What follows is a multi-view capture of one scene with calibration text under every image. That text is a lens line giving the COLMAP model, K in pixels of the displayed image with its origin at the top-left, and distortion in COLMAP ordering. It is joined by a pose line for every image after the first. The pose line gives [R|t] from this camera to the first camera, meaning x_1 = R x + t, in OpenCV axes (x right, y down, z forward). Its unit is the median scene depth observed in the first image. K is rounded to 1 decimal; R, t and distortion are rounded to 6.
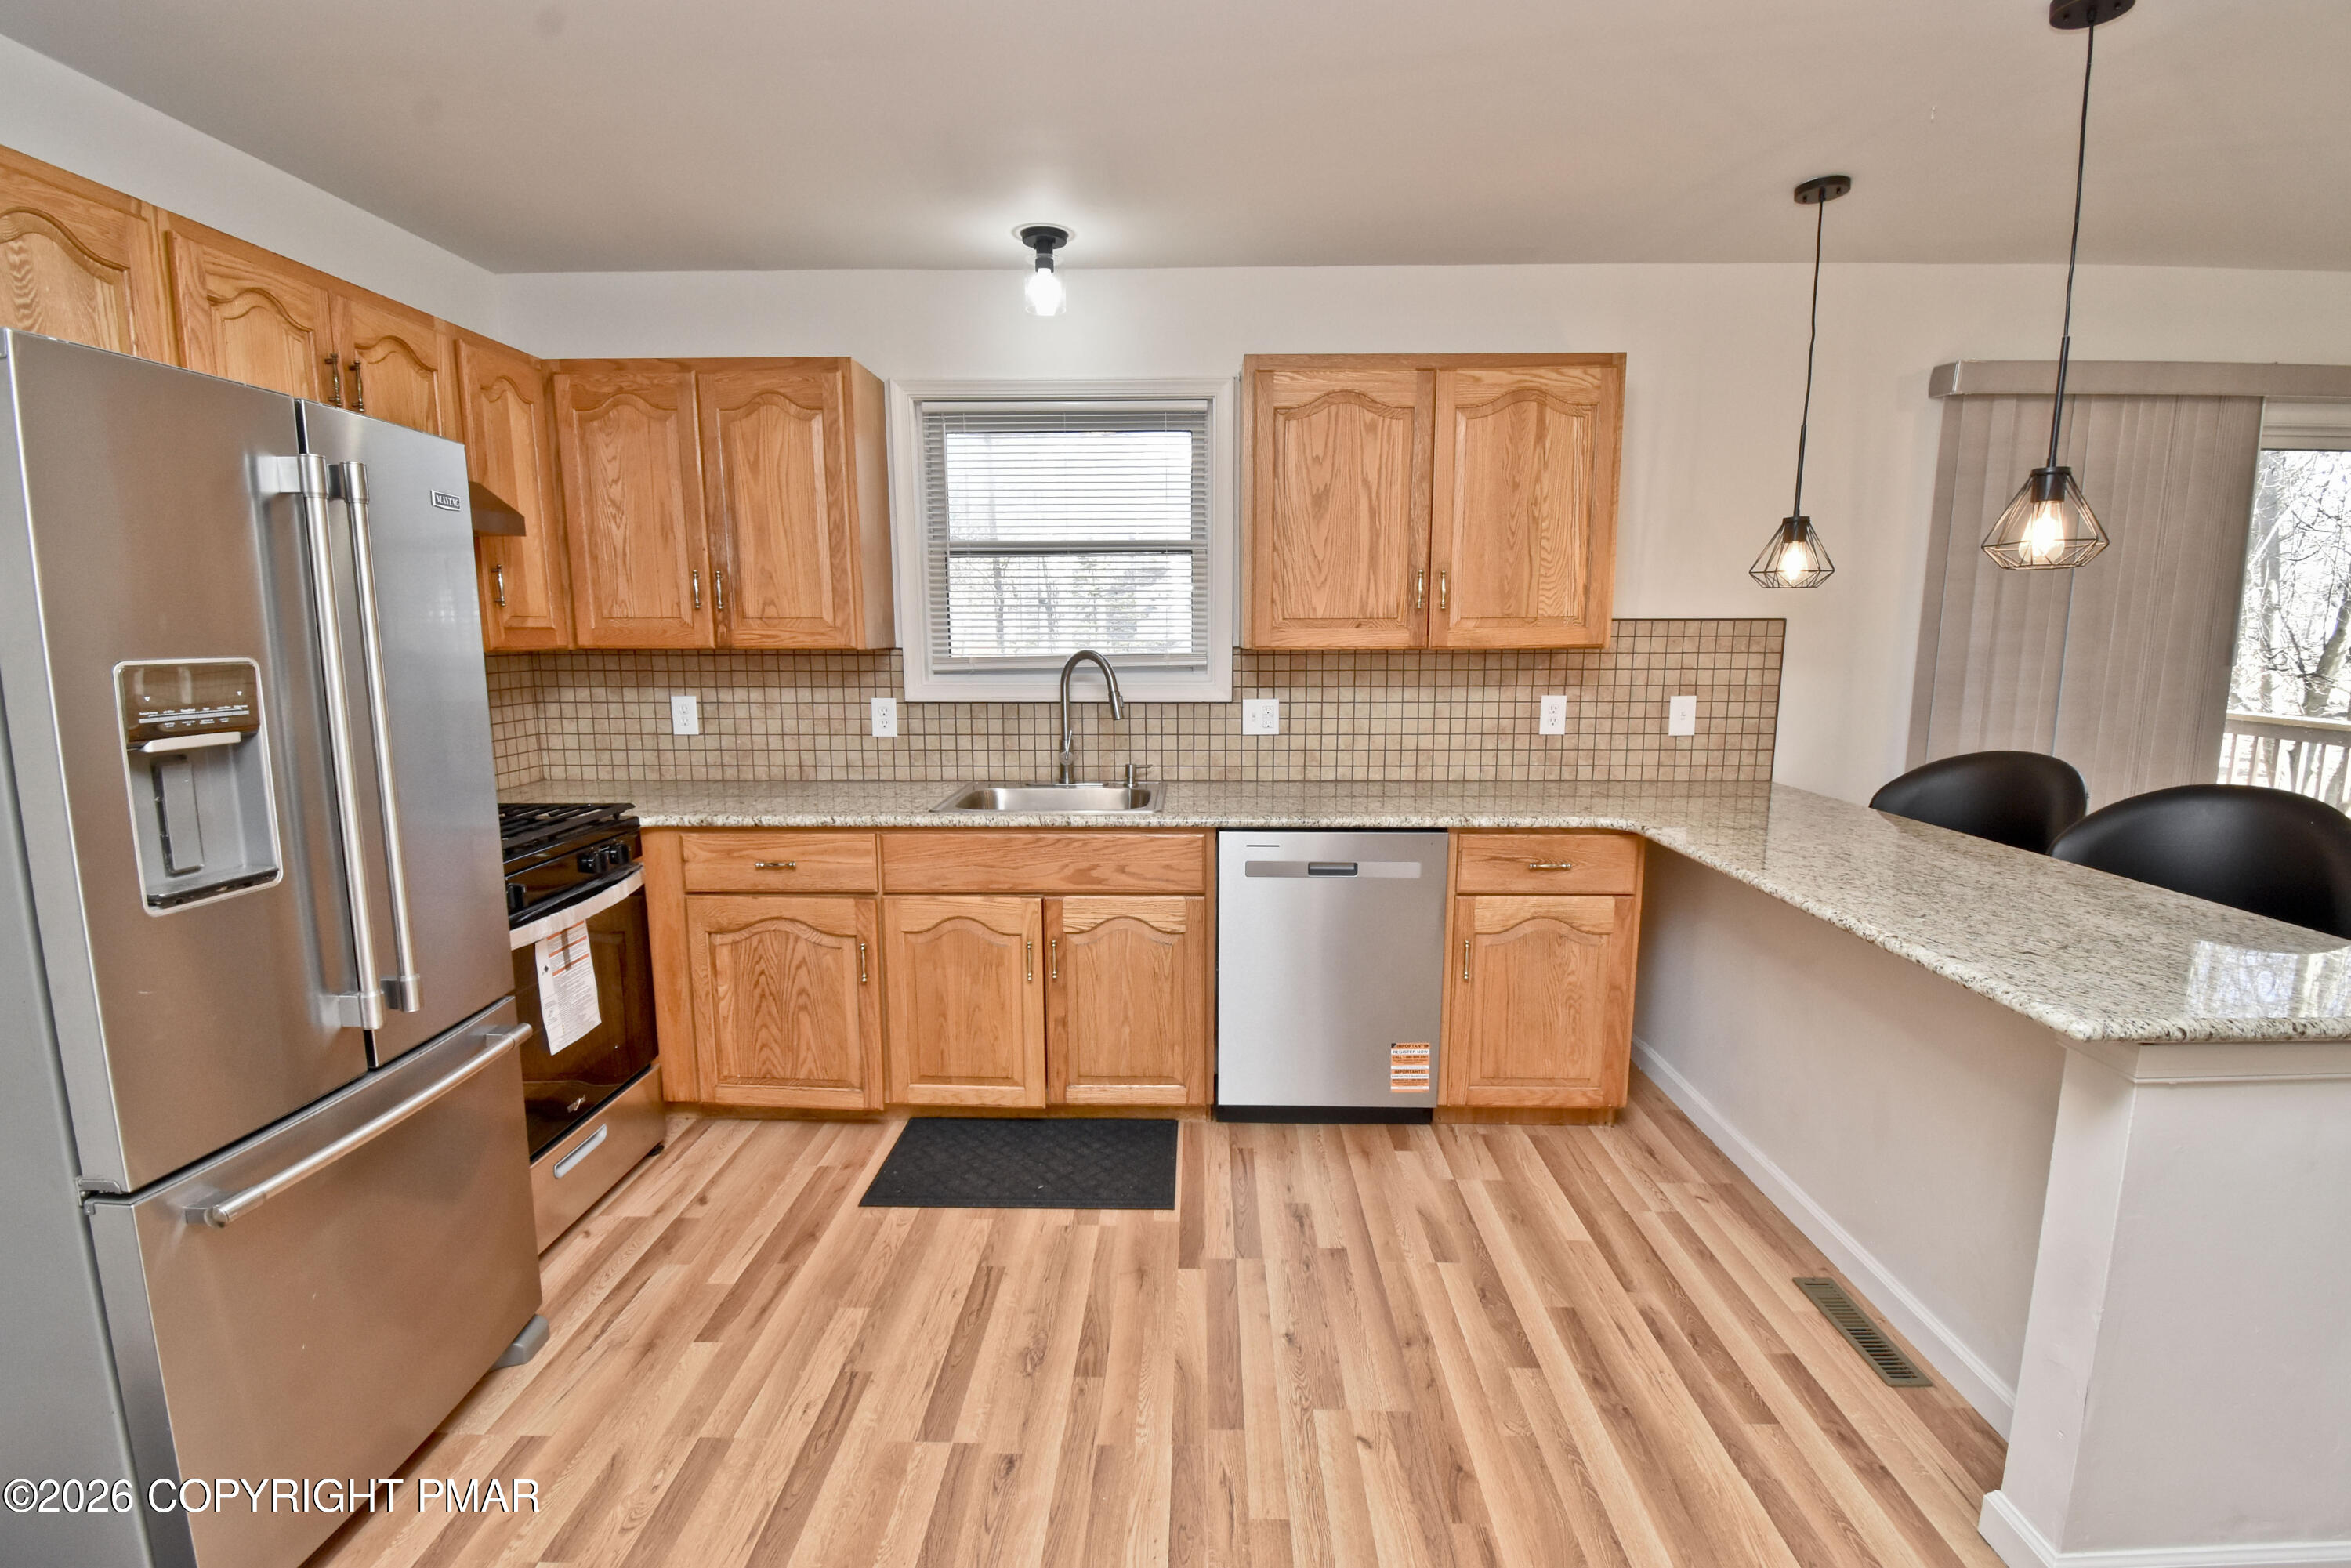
lens RADIAL K [[1088.2, 0, 1206.3], [0, 1088.2, 798.6], [0, 0, 1]] dist [0.022453, -0.027996]
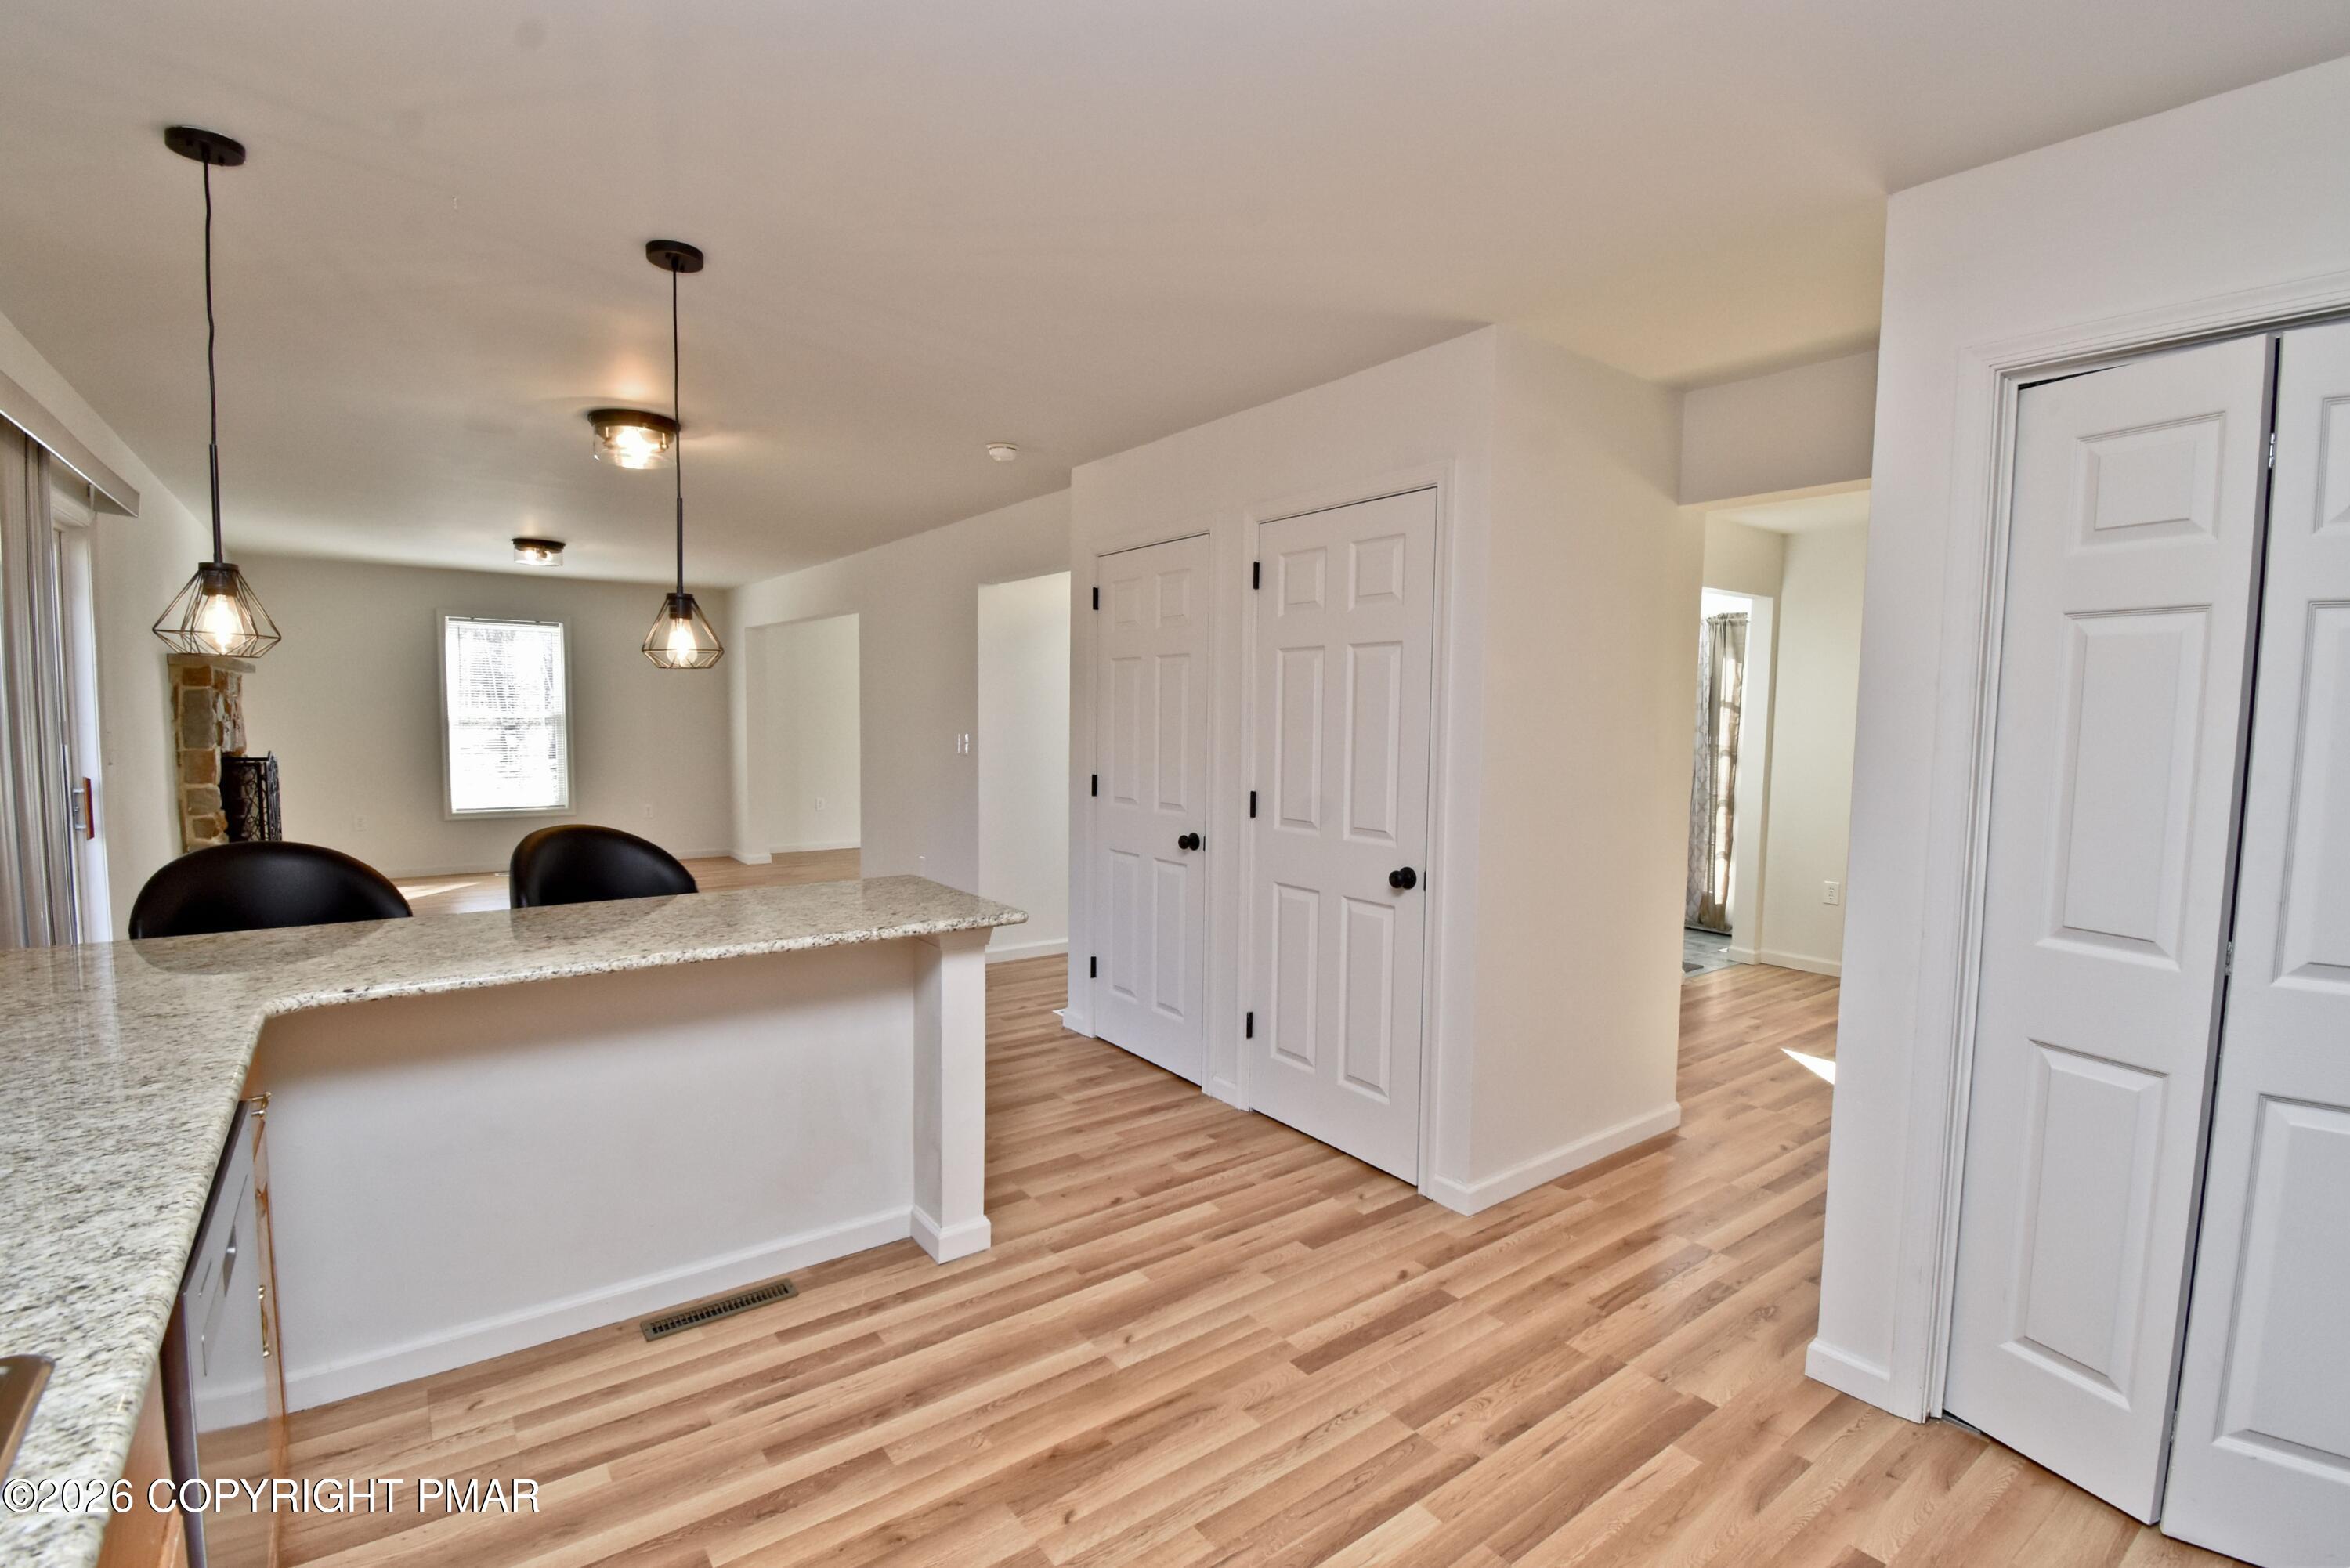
lens RADIAL K [[1036.2, 0, 1175.0], [0, 1036.2, 784.0], [0, 0, 1]] dist [0.017306, -0.015384]
pose [[-0.596755, -0.059509, 0.800214, -0.421810], [0.112468, 0.981199, 0.156840, -0.141648], [-0.794503, 0.183593, -0.578843, 0.887266]]
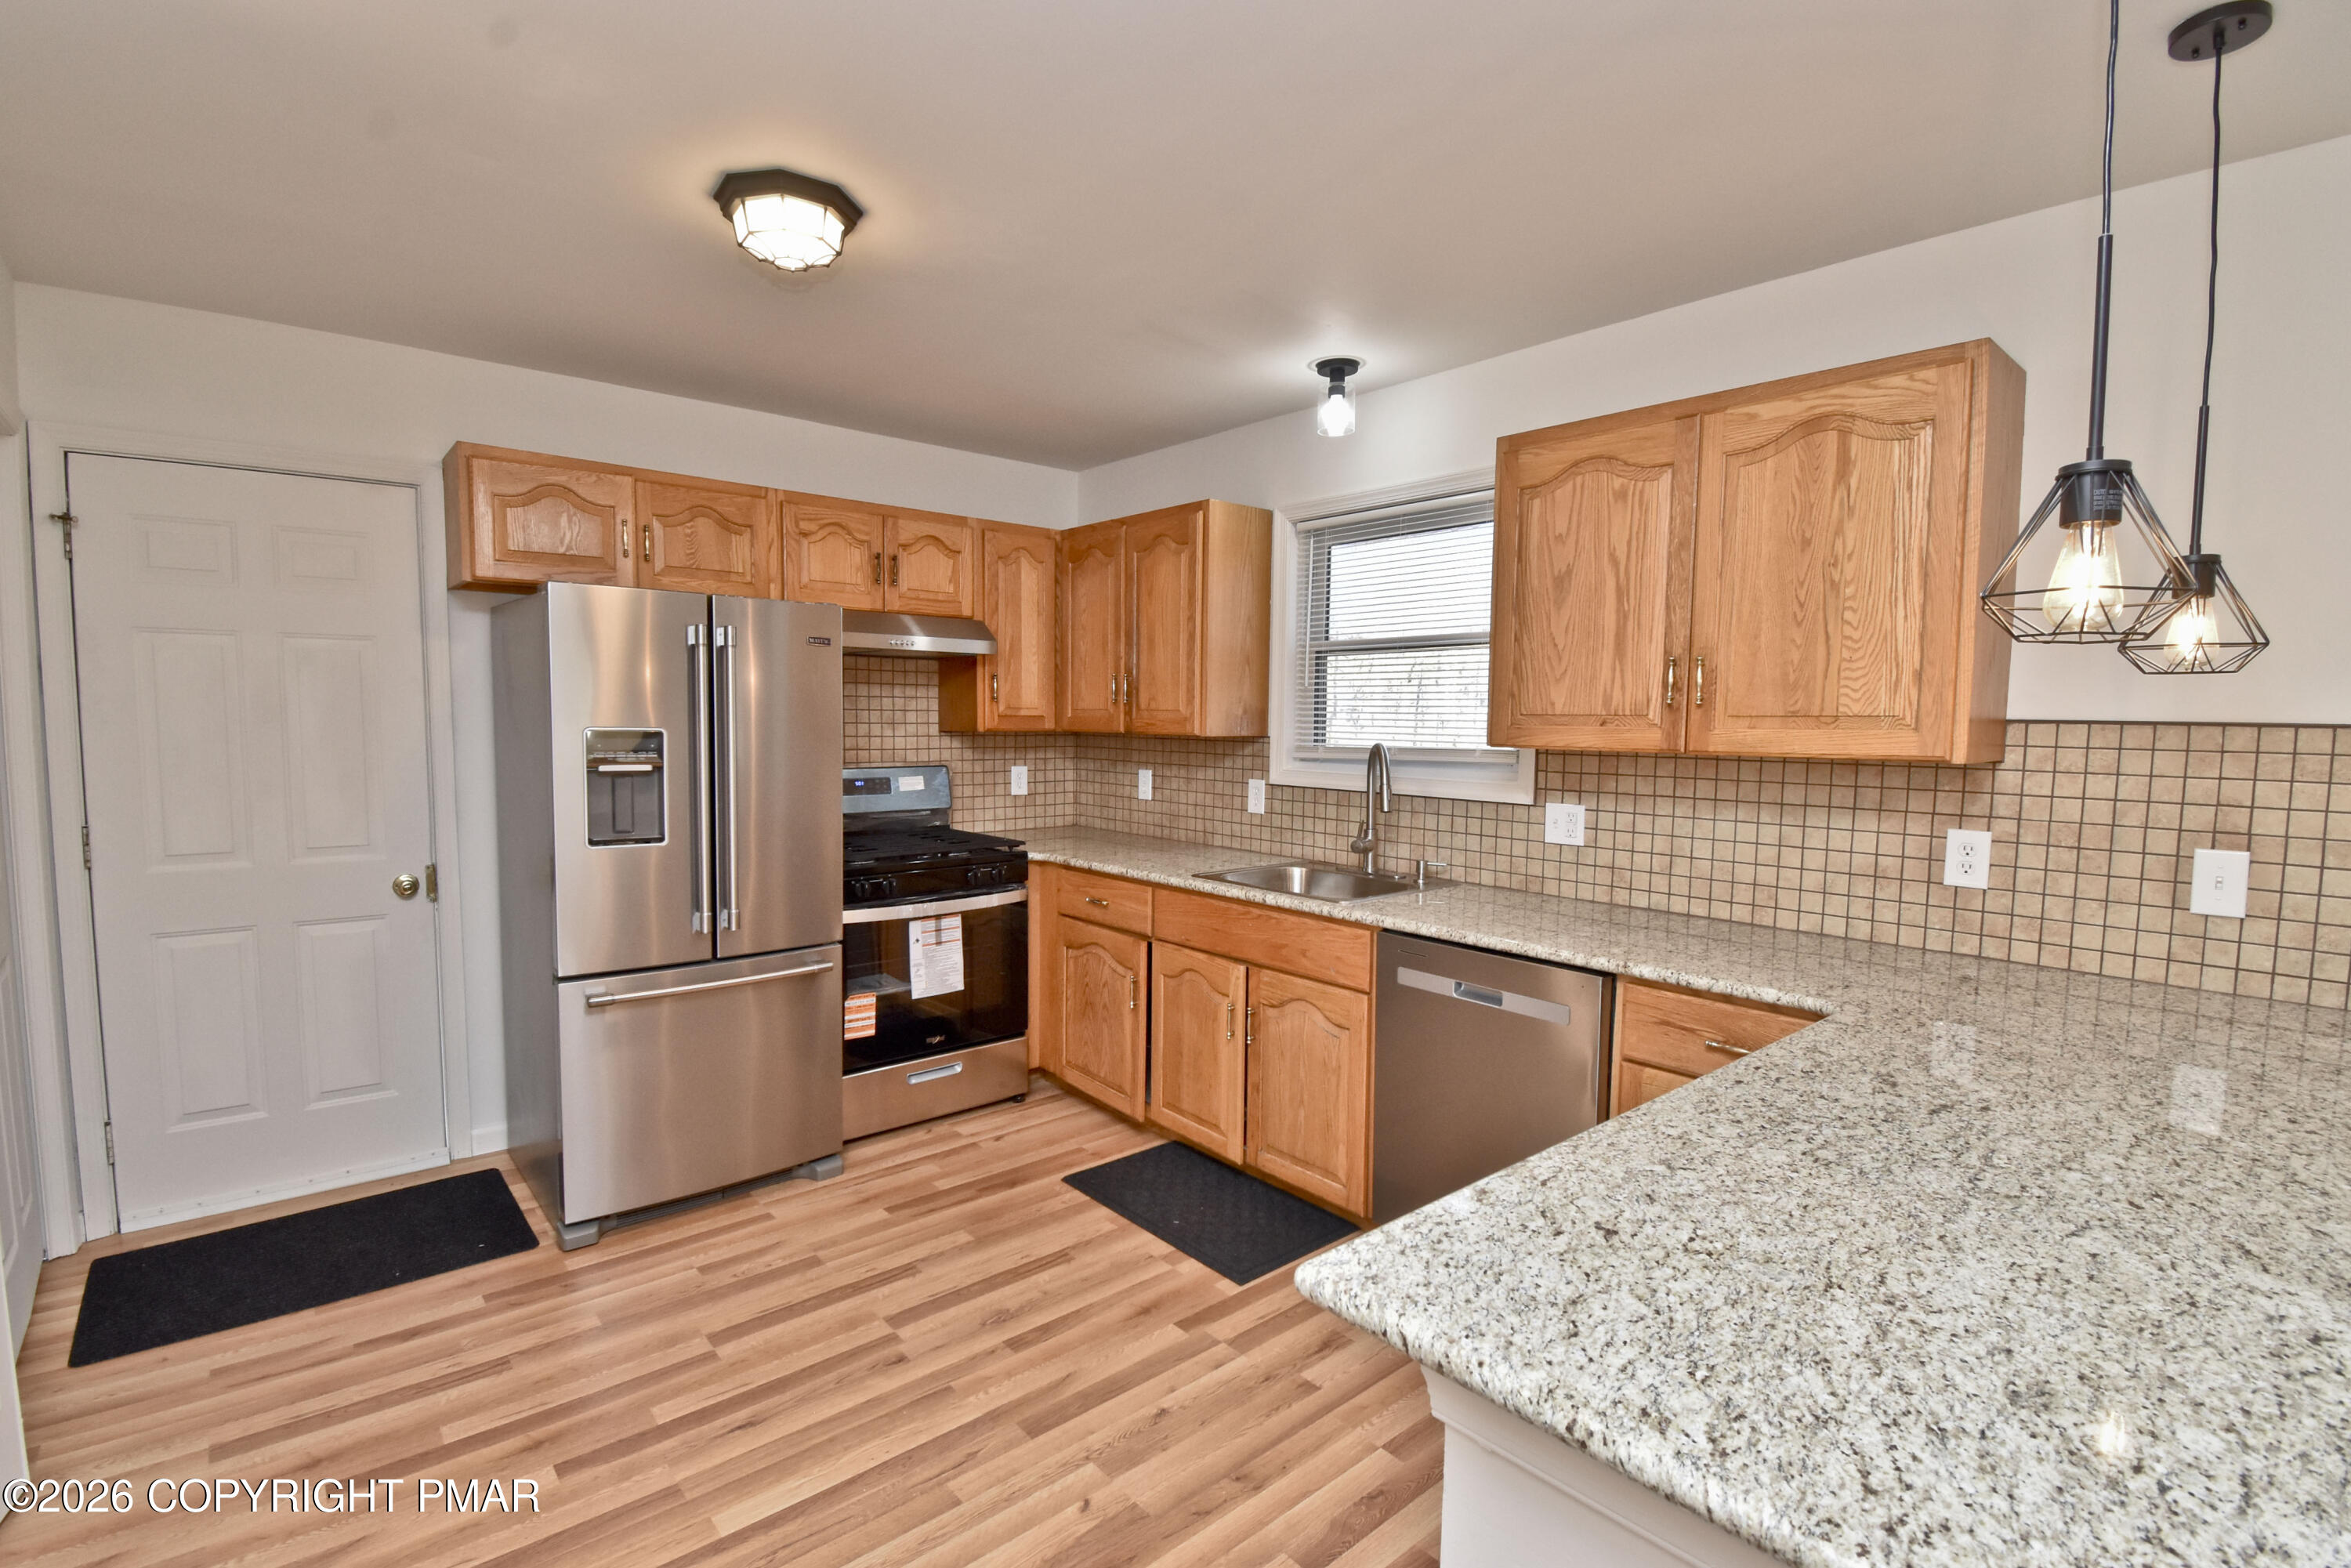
lens RADIAL K [[1129.2, 0, 1163.3], [0, 1129.2, 793.9], [0, 0, 1]] dist [0.022733, -0.032754]
pose [[0.639723, 0.064051, -0.765932, 0.633971], [-0.131381, 0.990968, -0.026862, -0.037438], [0.757294, 0.117813, 0.642360, 0.189786]]
